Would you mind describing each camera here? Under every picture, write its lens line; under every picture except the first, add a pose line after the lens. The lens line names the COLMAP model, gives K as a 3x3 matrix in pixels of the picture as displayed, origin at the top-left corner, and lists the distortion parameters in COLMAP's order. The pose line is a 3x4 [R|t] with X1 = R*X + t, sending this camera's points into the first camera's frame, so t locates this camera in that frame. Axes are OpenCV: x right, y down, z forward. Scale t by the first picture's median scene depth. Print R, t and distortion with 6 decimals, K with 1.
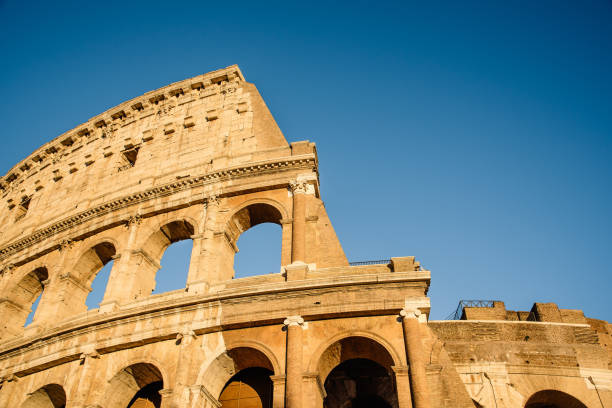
lens RADIAL K [[589.6, 0, 306.0], [0, 589.6, 204.0], [0, 0, 1]] dist [0.002067, 0.160470]
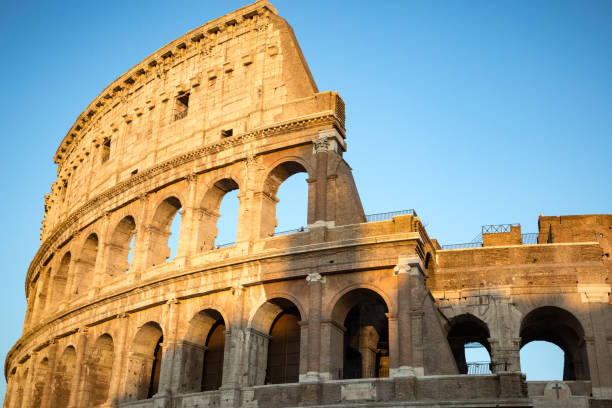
lens RADIAL K [[756.5, 0, 309.2], [0, 756.5, 205.2], [0, 0, 1]] dist [0.028258, -0.010011]
pose [[0.968691, -0.079673, -0.235140, 0.293526], [0.147937, 0.945840, 0.288966, -0.337028], [0.199382, -0.314704, 0.928013, -0.366957]]
